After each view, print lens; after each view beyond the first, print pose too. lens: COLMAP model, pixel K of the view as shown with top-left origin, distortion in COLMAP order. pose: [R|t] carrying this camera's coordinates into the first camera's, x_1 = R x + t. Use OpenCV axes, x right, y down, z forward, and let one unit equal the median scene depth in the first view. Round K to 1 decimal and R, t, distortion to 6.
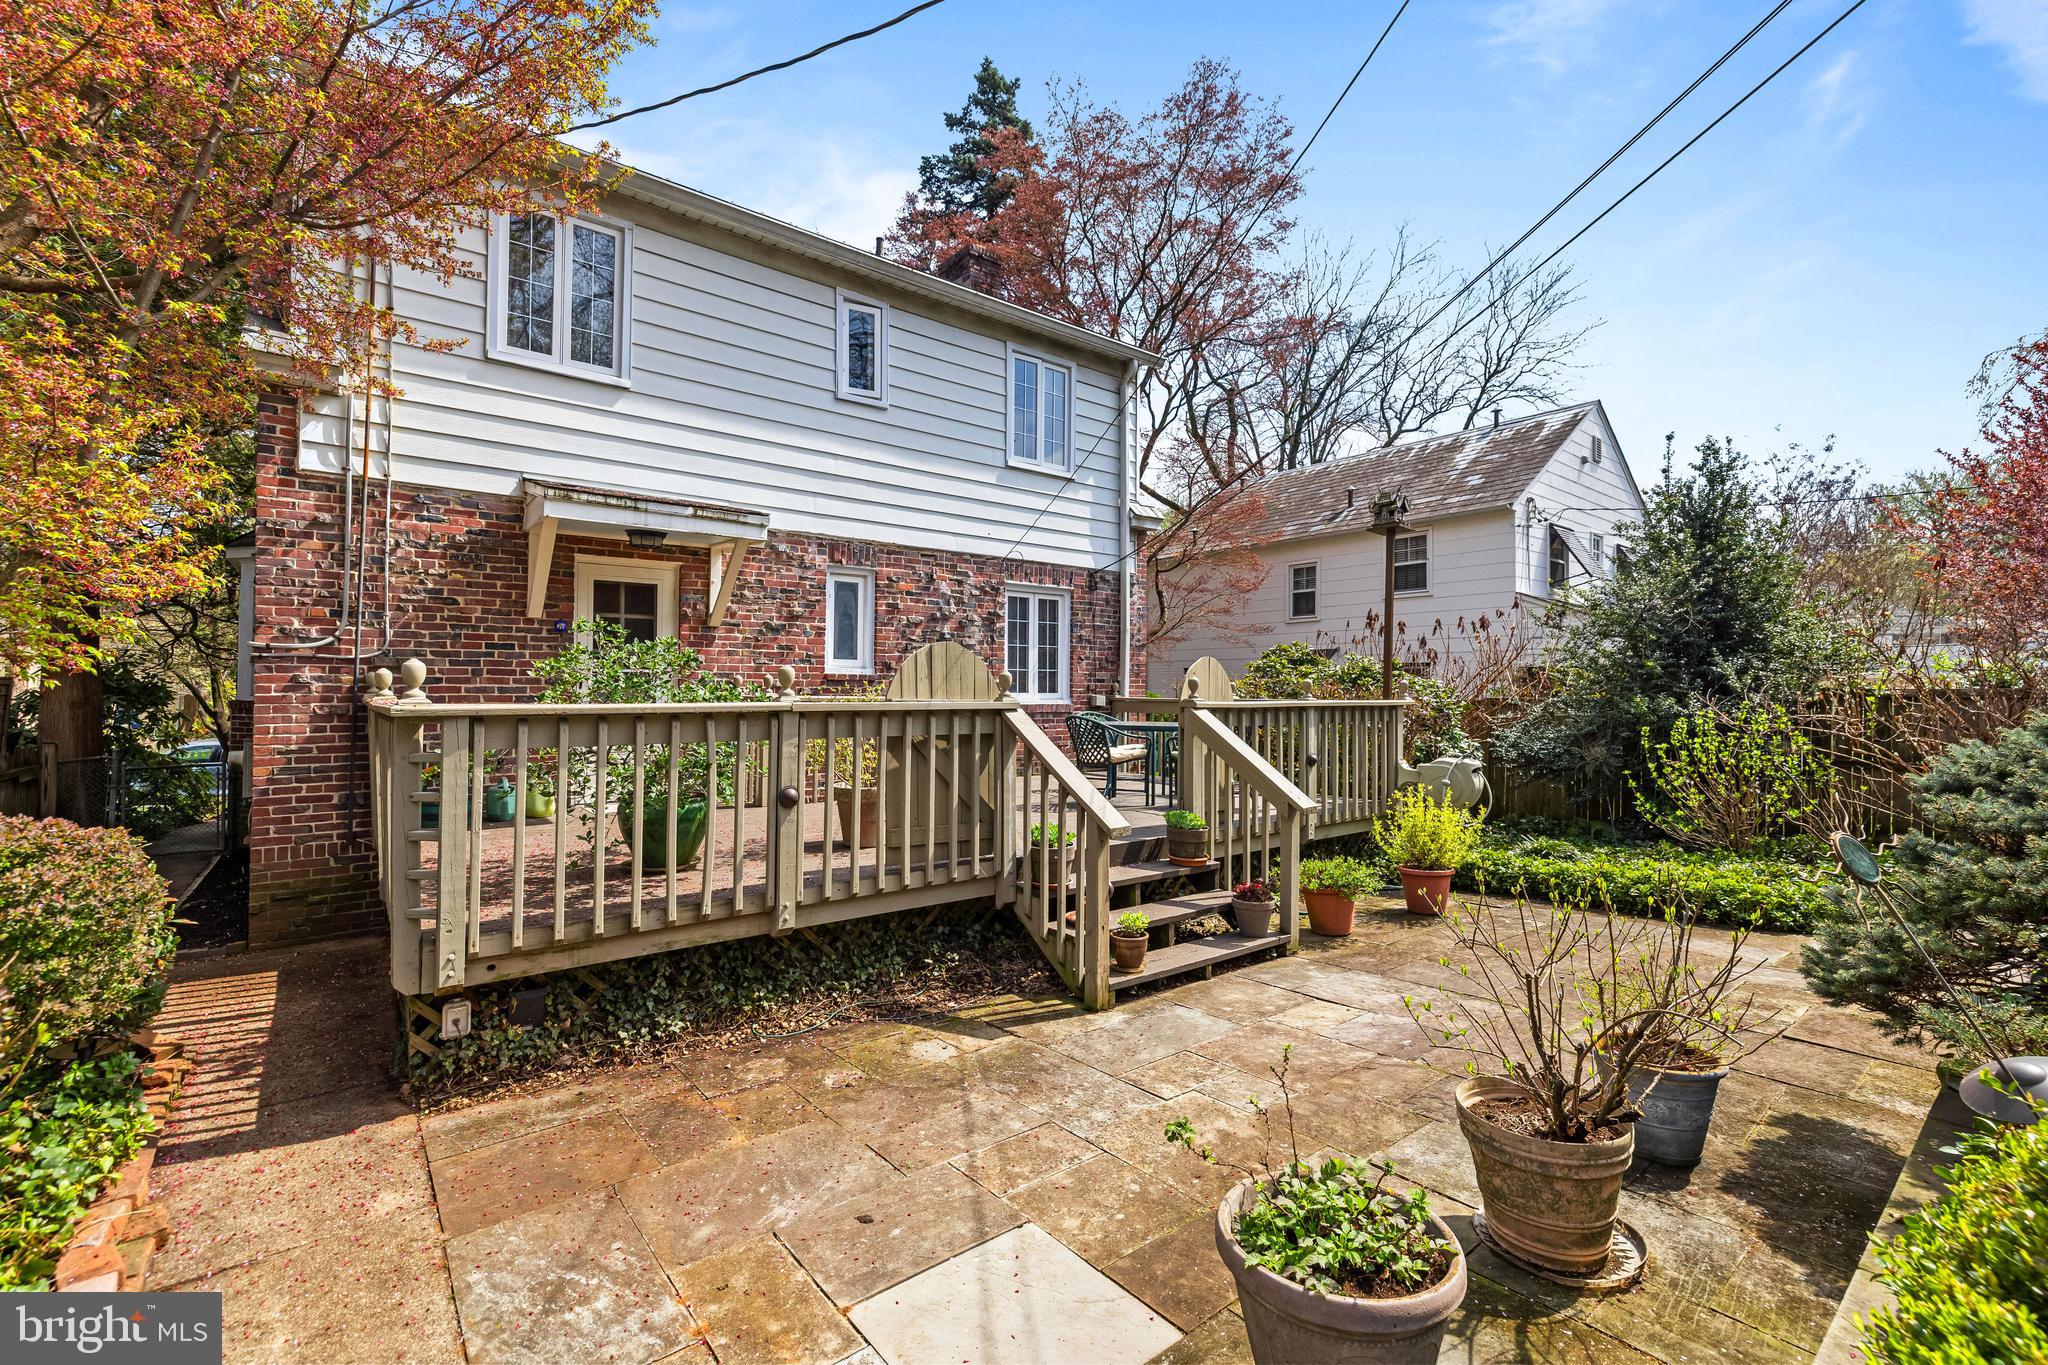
lens RADIAL K [[863.2, 0, 1027.7], [0, 863.2, 682.3], [0, 0, 1]] dist [-0.001892, 0.000615]
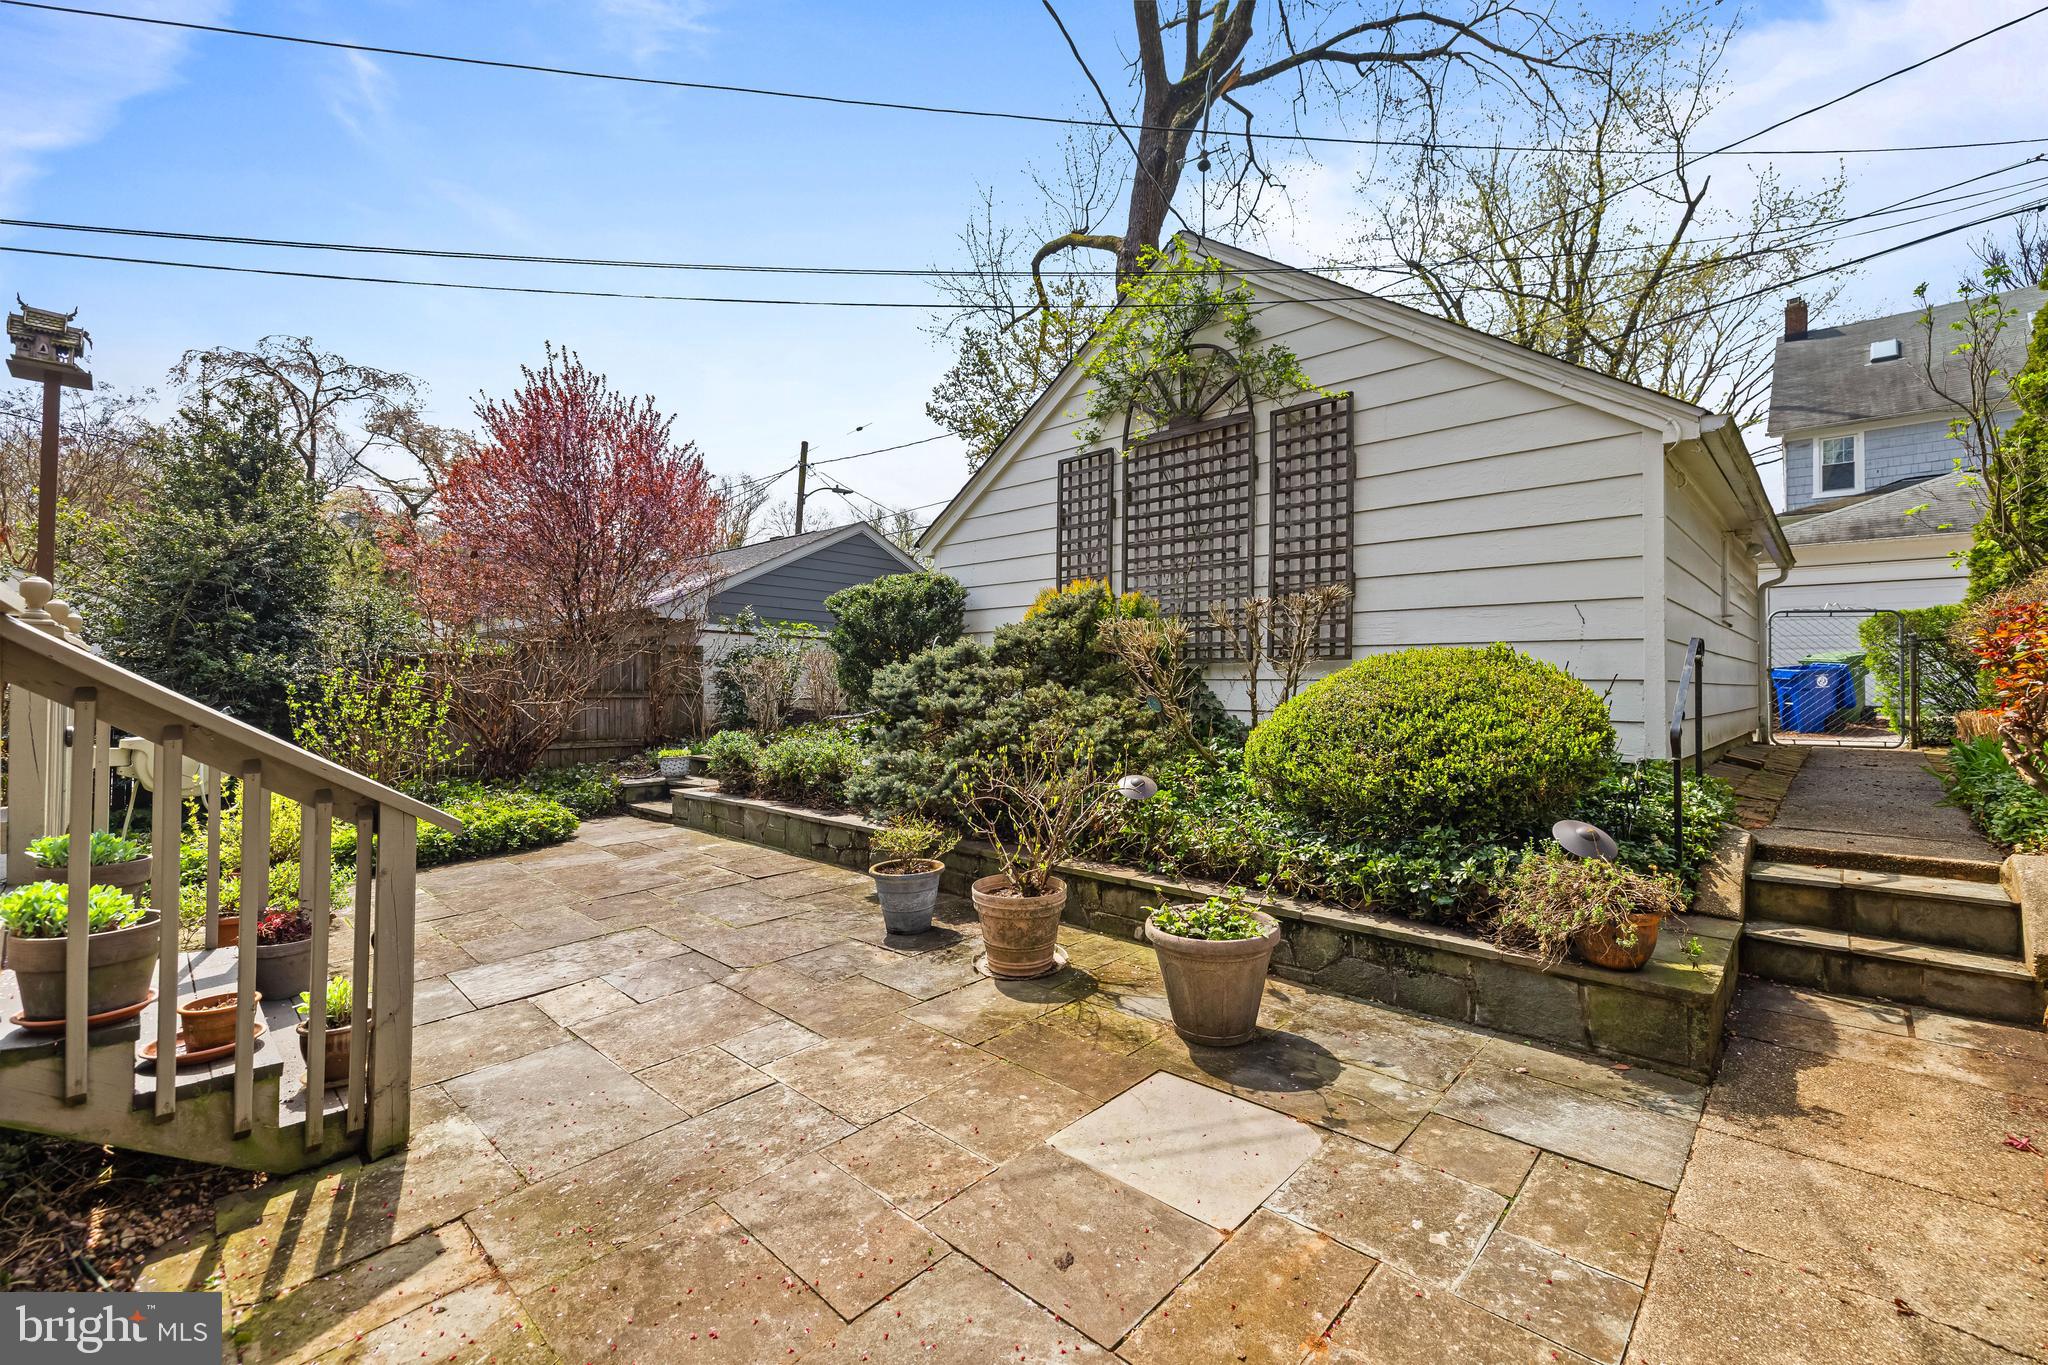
lens RADIAL K [[863.2, 0, 1030.2], [0, 863.2, 675.3], [0, 0, 1]] dist [-0.001892, 0.000615]
pose [[-0.146086, 0.004442, 0.989262, -0.342164], [-0.019814, 0.999776, -0.007415, 0.037675], [-0.989074, -0.020684, -0.145965, 0.415580]]
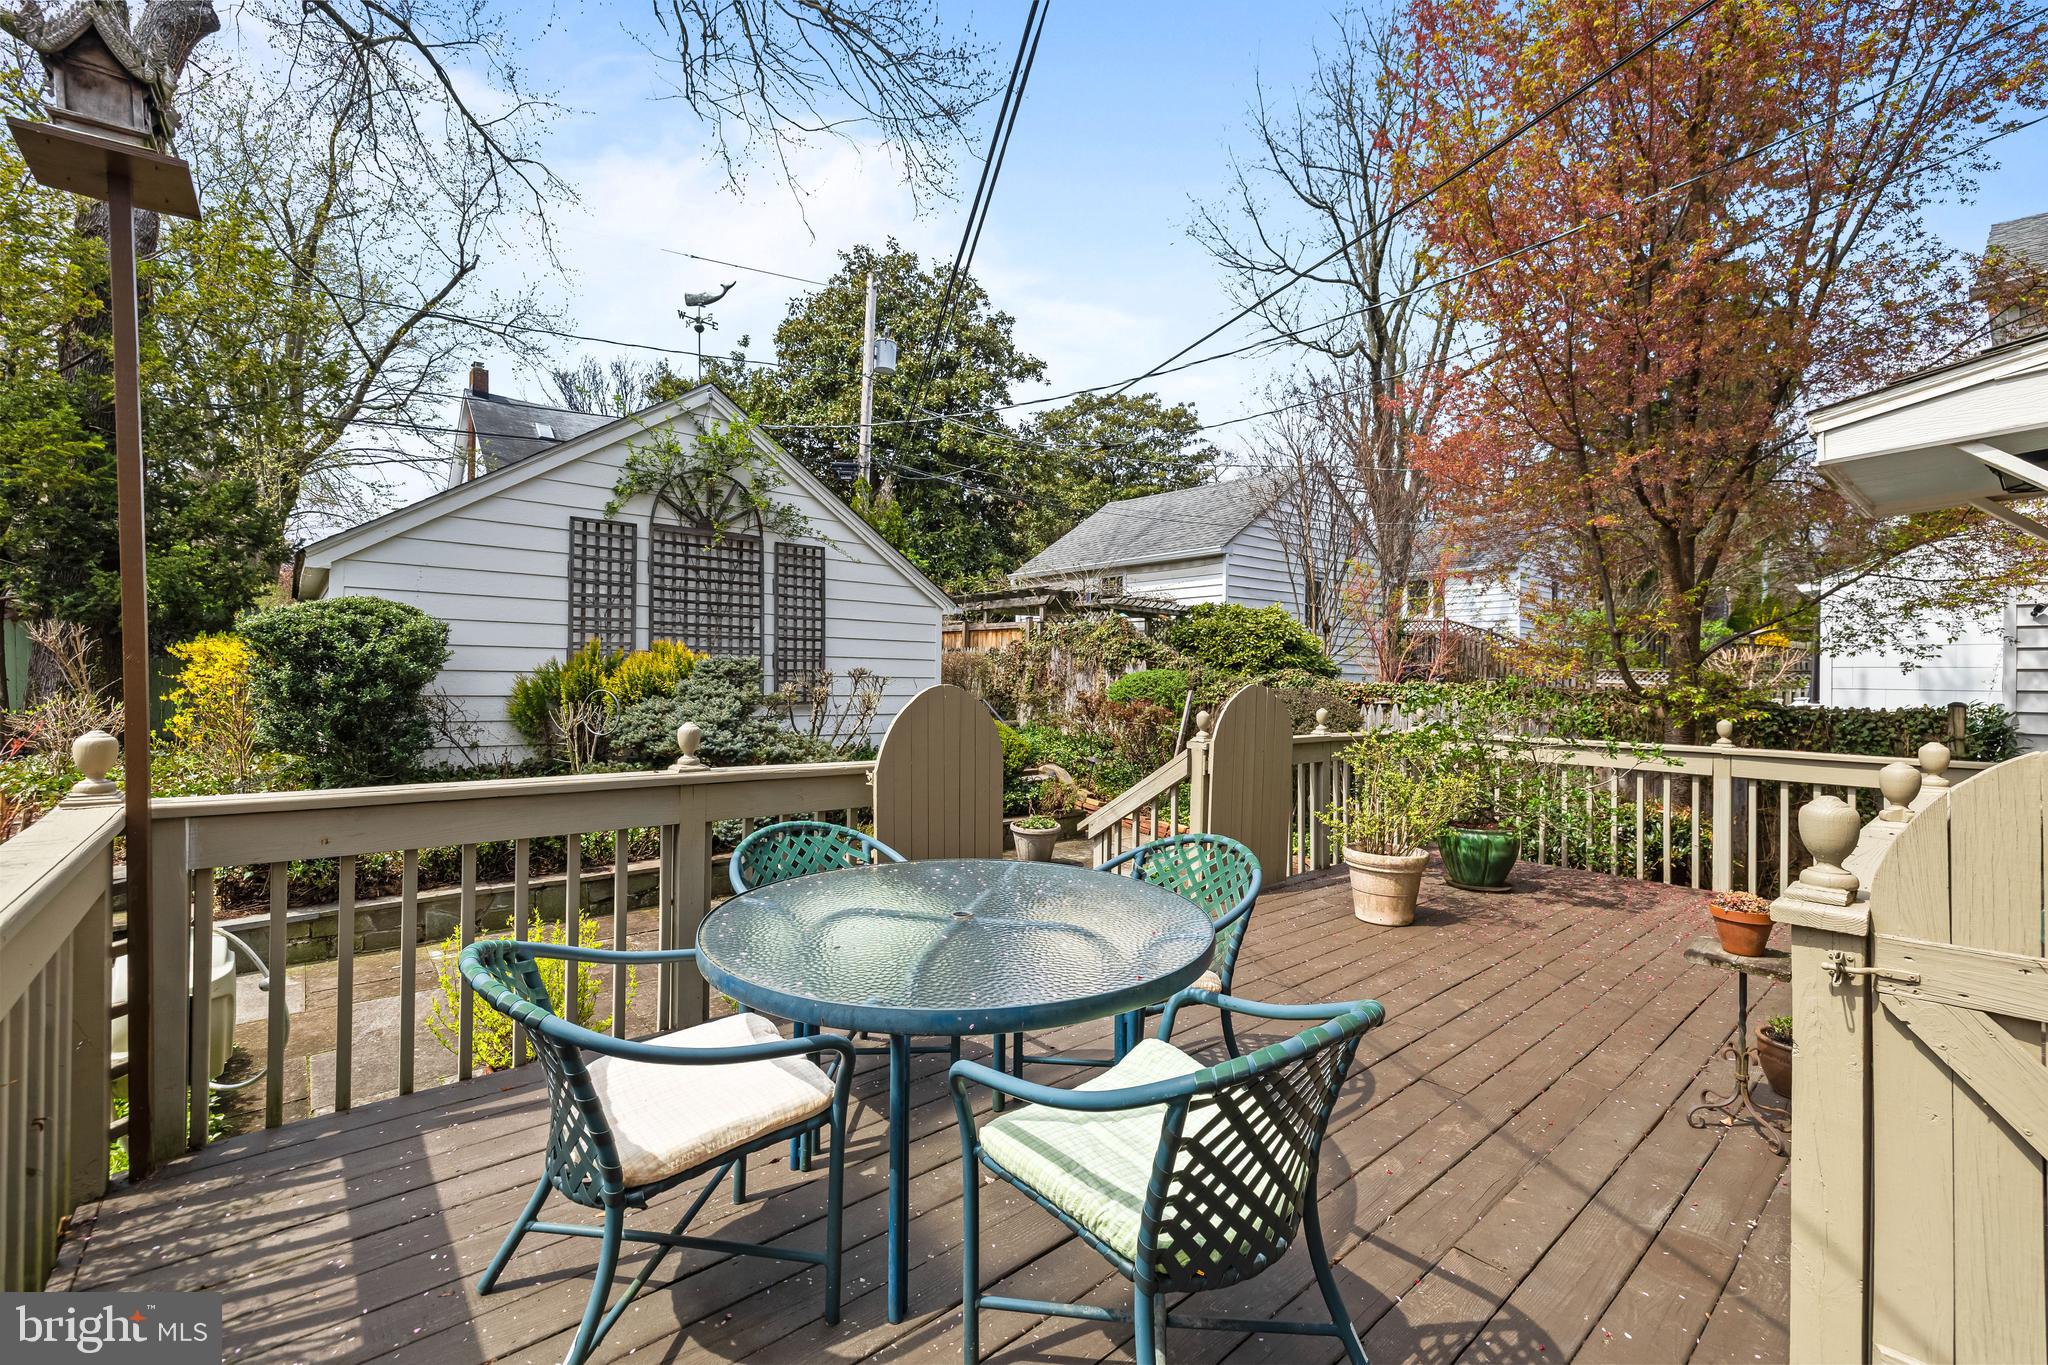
lens RADIAL K [[863.2, 0, 1030.6], [0, 863.2, 677.1], [0, 0, 1]] dist [-0.001892, 0.000615]
pose [[-0.998575, -0.022592, -0.048349, 0.156659], [-0.021938, 0.999661, -0.014018, -0.021277], [0.048649, -0.012937, -0.998732, 1.422968]]
